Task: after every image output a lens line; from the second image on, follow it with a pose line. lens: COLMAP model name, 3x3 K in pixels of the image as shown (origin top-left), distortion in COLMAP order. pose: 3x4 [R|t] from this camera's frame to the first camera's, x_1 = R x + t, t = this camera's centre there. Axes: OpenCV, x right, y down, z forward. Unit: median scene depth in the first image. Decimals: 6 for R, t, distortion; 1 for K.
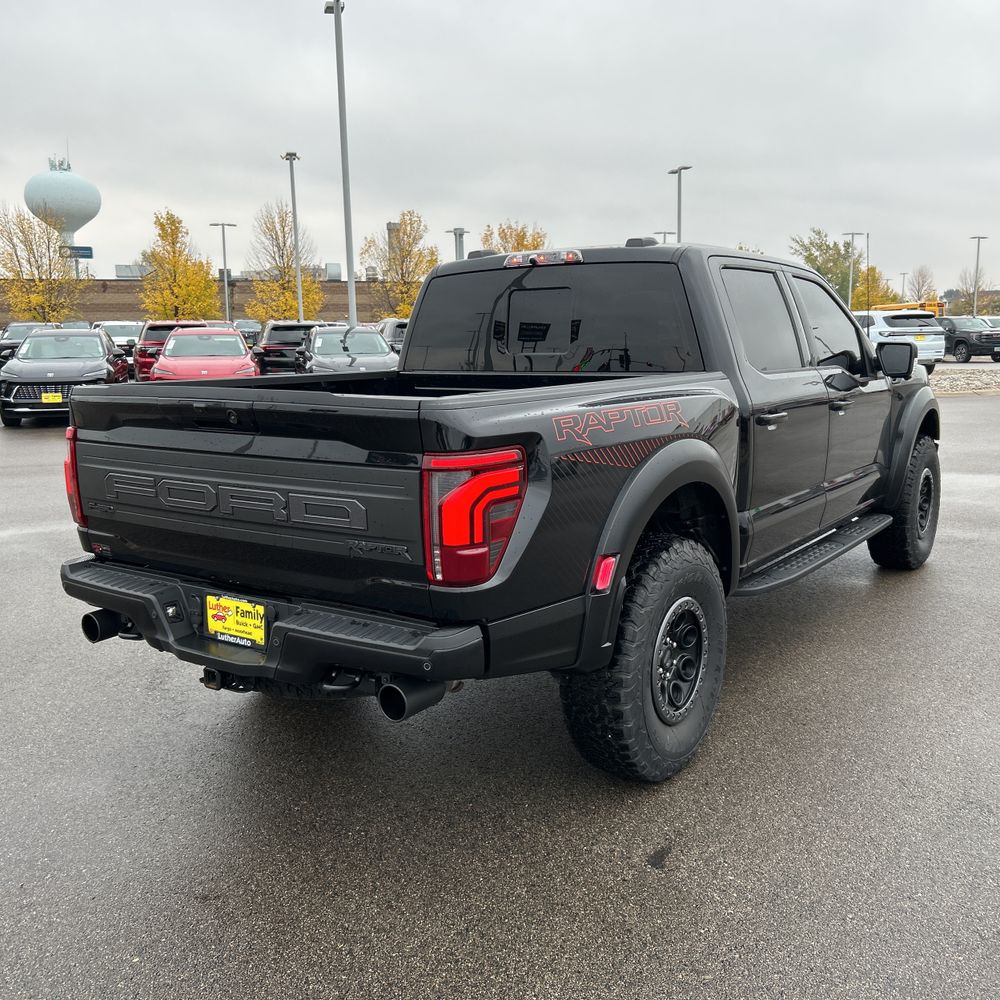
lens RADIAL K [[1008.4, 0, 500.0], [0, 1008.4, 500.0], [0, 0, 1]] dist [0.110584, -0.227526]
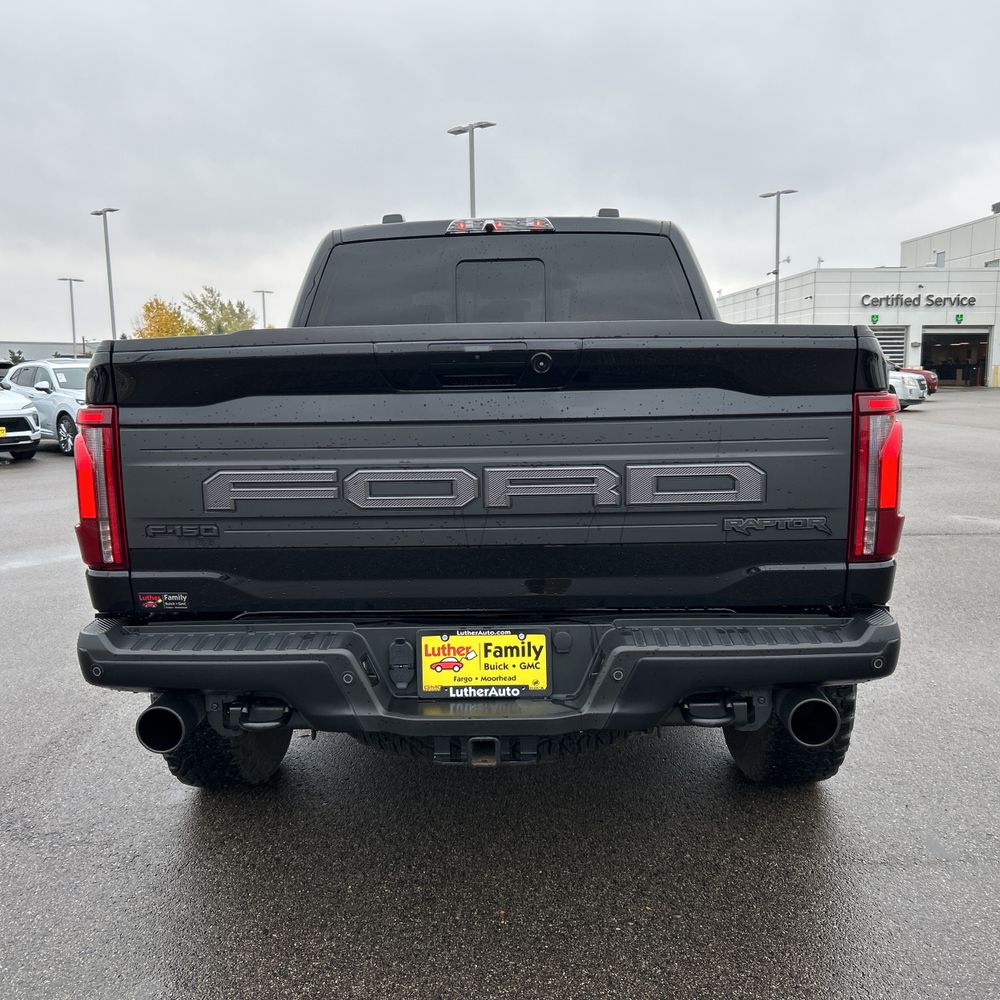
lens RADIAL K [[1008.4, 0, 500.0], [0, 1008.4, 500.0], [0, 0, 1]] dist [0.110584, -0.227526]
pose [[0.840930, -0.064728, 0.537259, -0.612838], [0.093831, 0.995223, -0.026964, 0.026169], [-0.532947, 0.073087, 0.842986, 0.399396]]
